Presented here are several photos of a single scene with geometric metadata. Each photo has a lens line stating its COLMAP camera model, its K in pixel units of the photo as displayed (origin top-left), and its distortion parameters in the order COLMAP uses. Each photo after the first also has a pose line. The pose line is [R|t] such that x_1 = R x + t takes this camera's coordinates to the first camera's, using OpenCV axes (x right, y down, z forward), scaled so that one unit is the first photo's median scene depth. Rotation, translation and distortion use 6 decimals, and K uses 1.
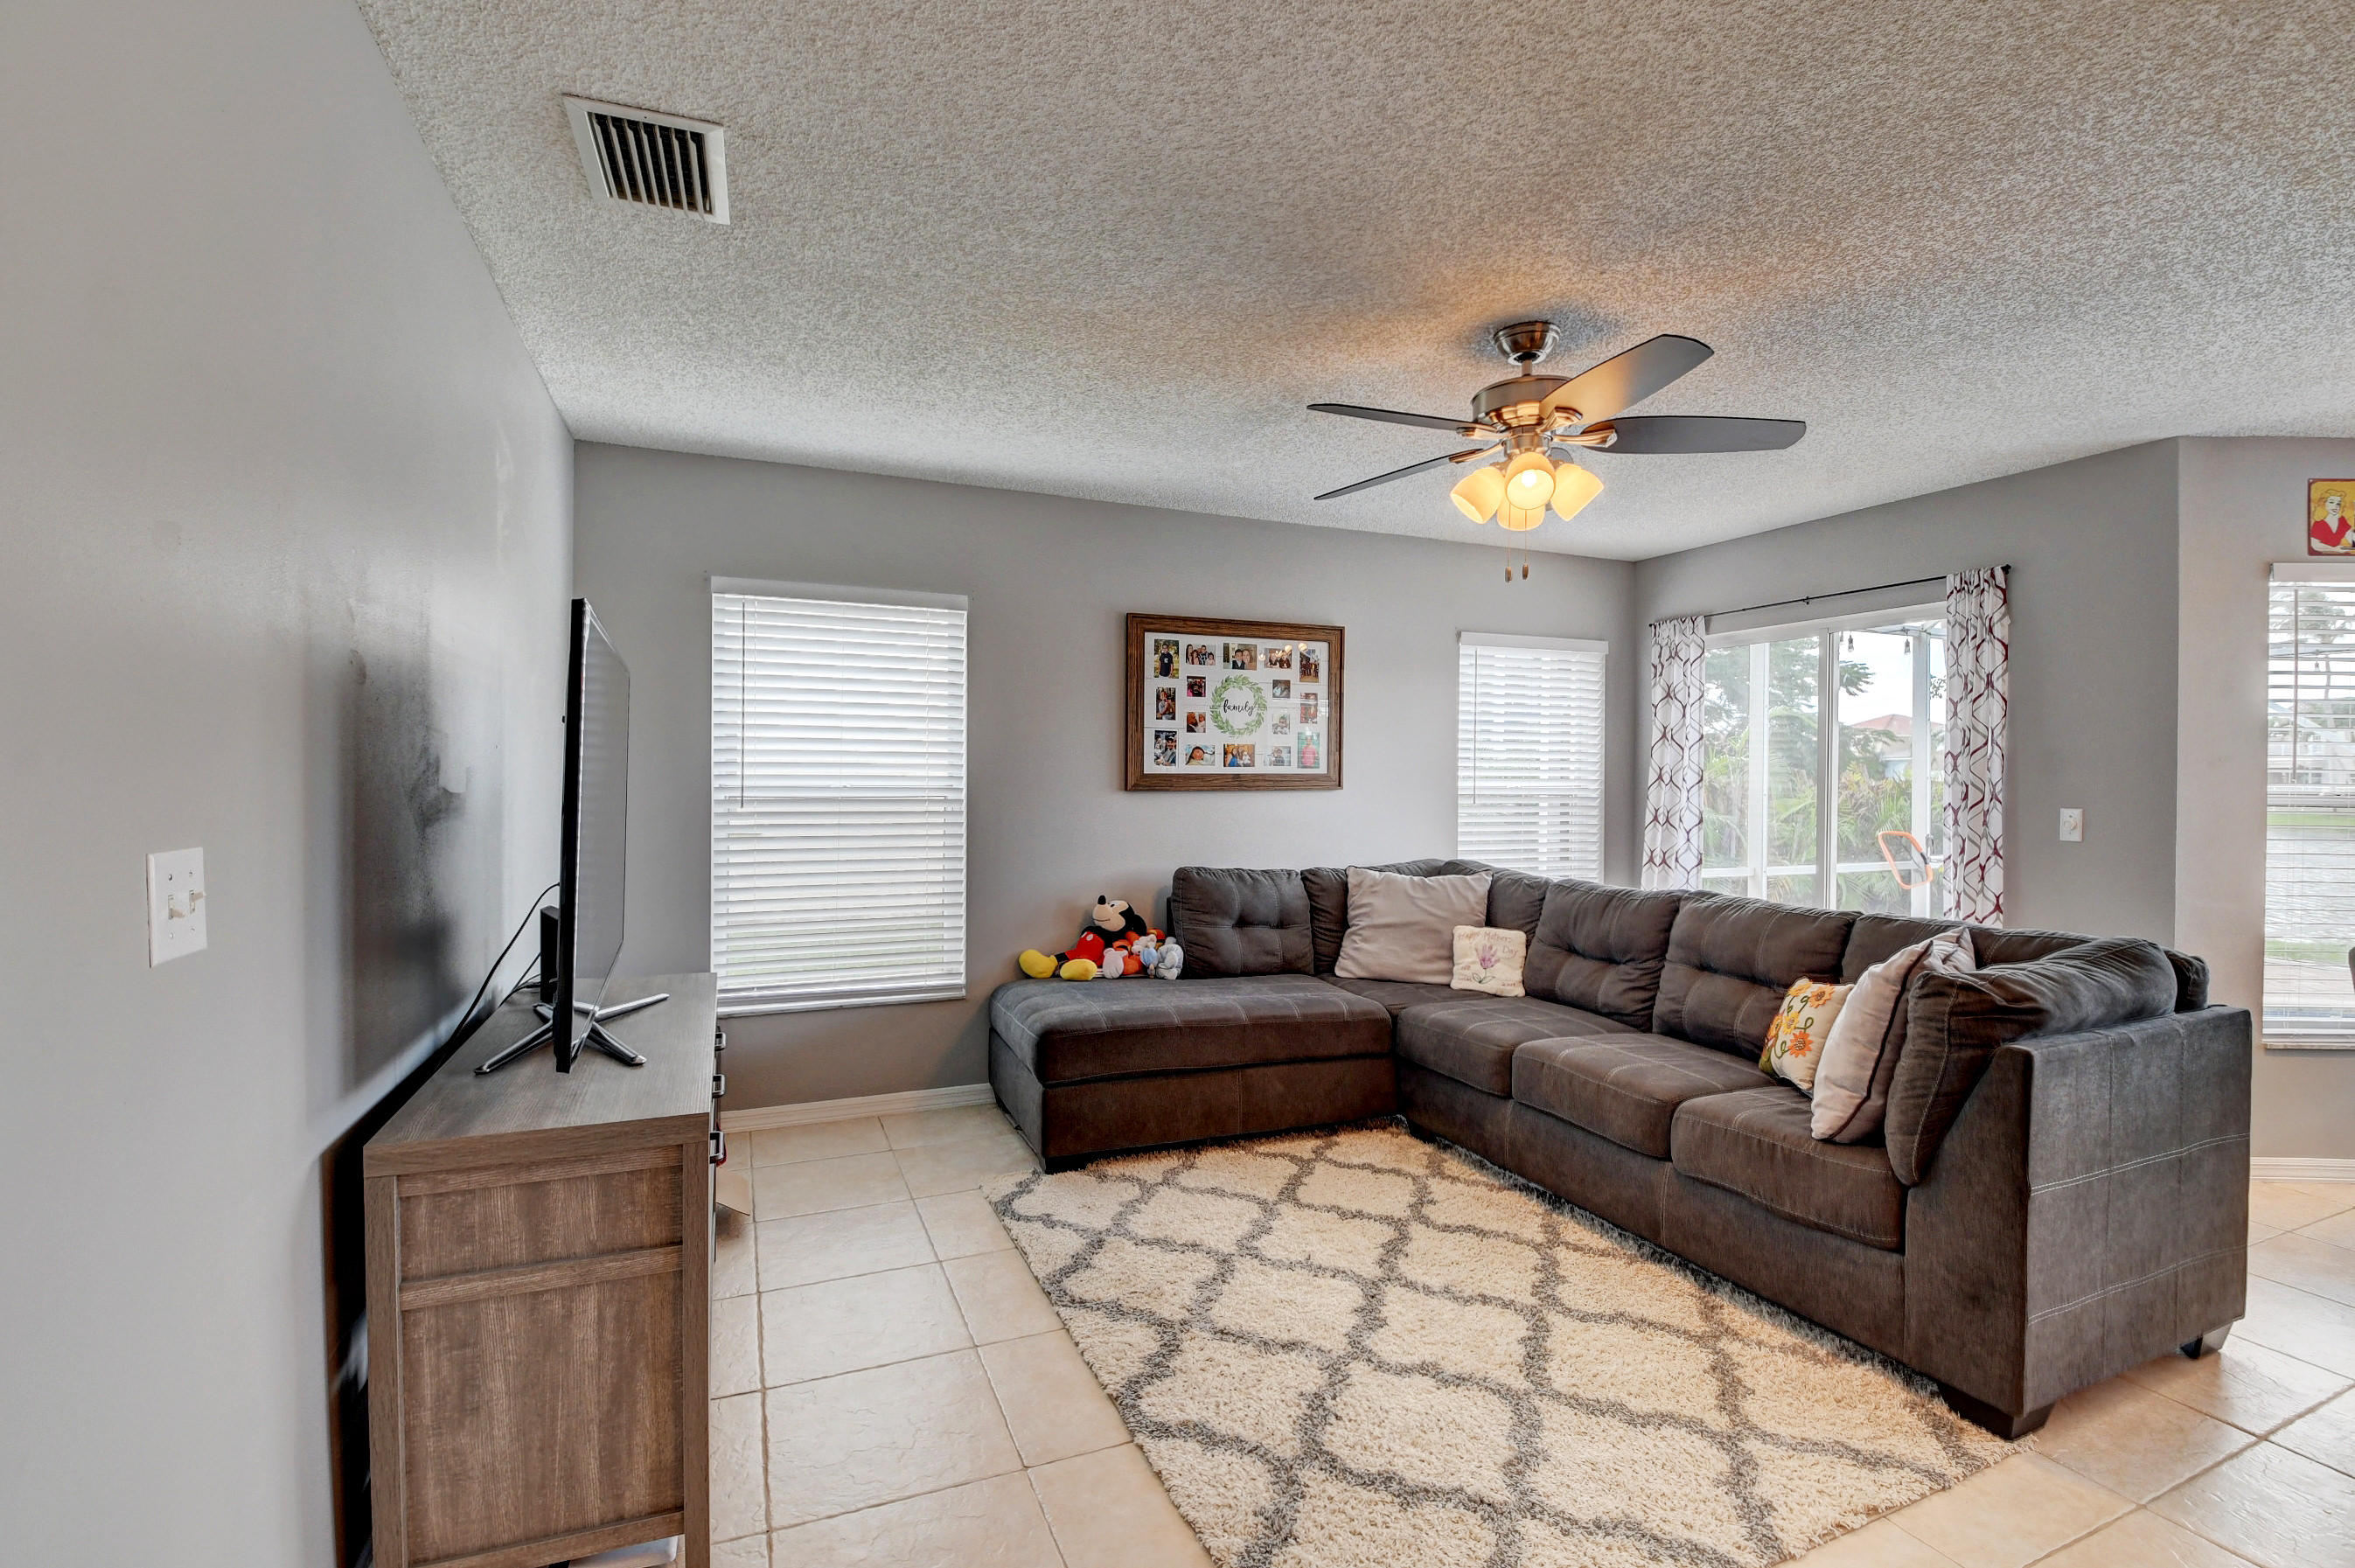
lens RADIAL K [[1025.9, 0, 1164.0], [0, 1025.9, 787.9], [0, 0, 1]] dist [0.019353, -0.025947]
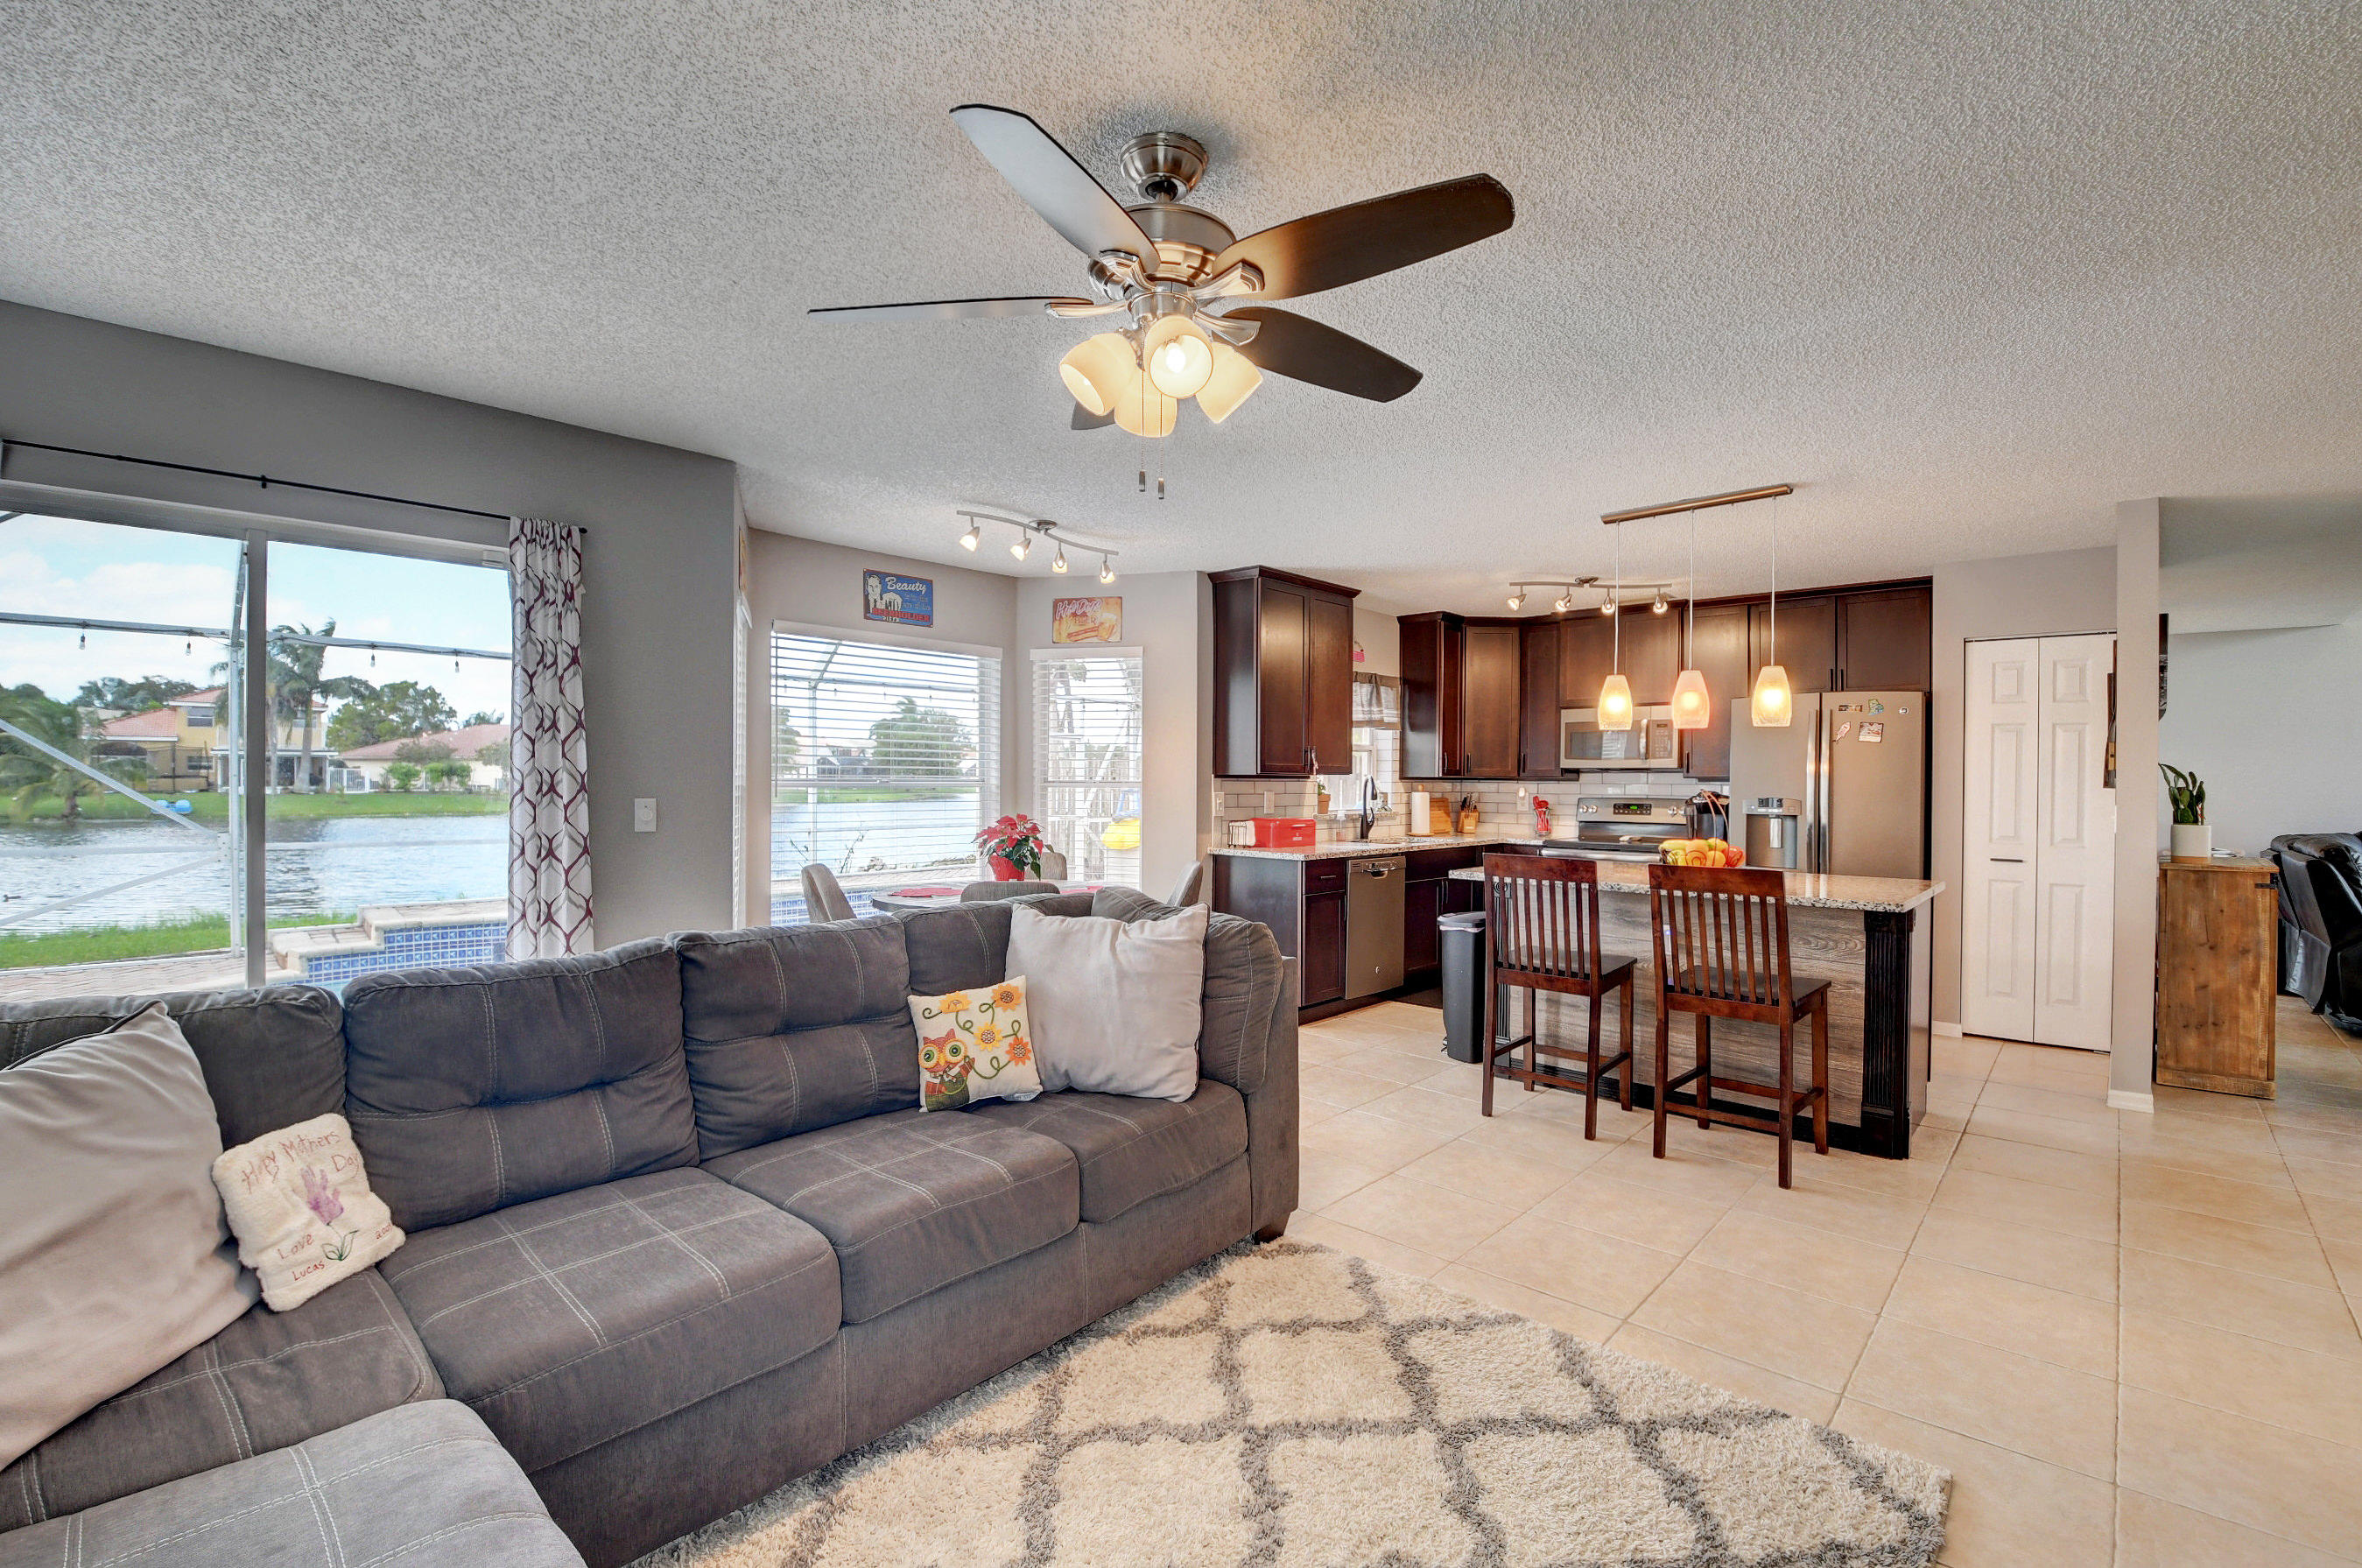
lens RADIAL K [[1039.8, 0, 1181.0], [0, 1039.8, 784.0], [0, 0, 1]] dist [0.020057, -0.032179]
pose [[-0.433233, -0.015926, 0.901141, -0.222997], [0.001104, 0.999834, 0.018202, -0.010838], [-0.901281, 0.008881, -0.433143, 0.921315]]
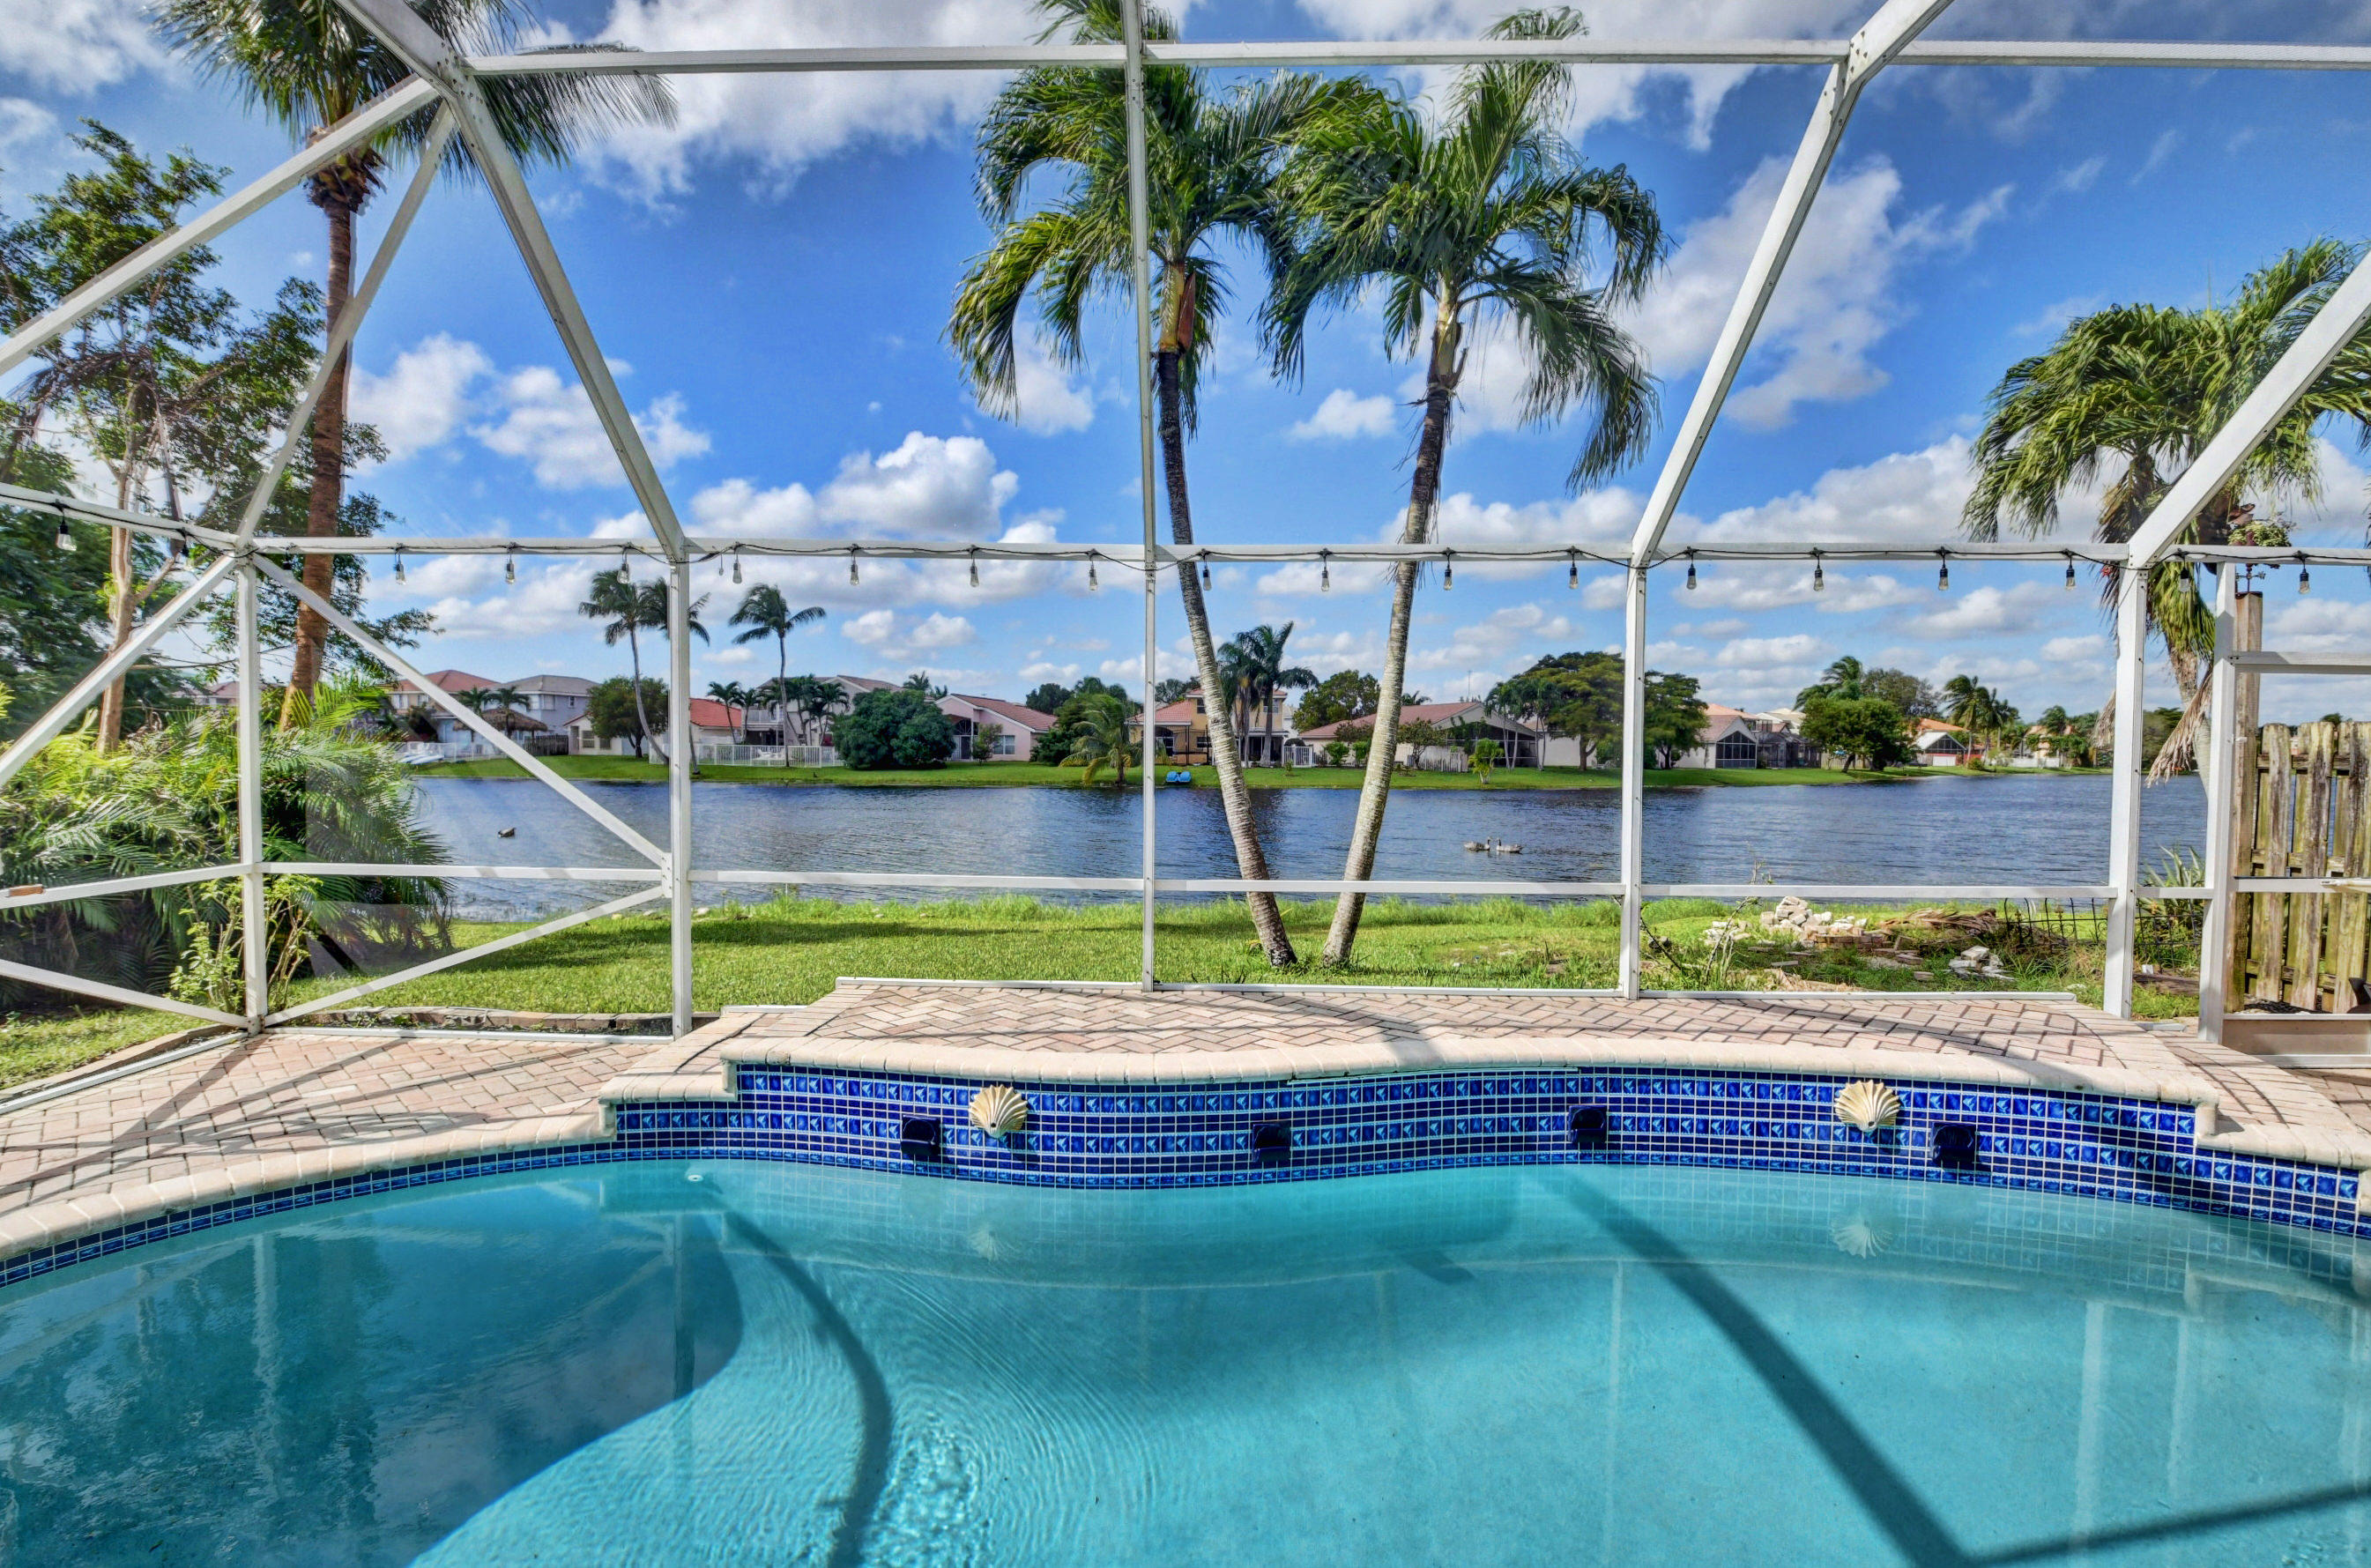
lens RADIAL K [[1045.5, 0, 1185.5], [0, 1045.5, 784.0], [0, 0, 1]] dist [0.017922, -0.027707]
pose [[0.359577, -0.037511, 0.932361, 1.511745], [0.006554, 0.999269, 0.037675, -0.026042], [-0.933092, -0.007436, 0.359560, 0.589715]]
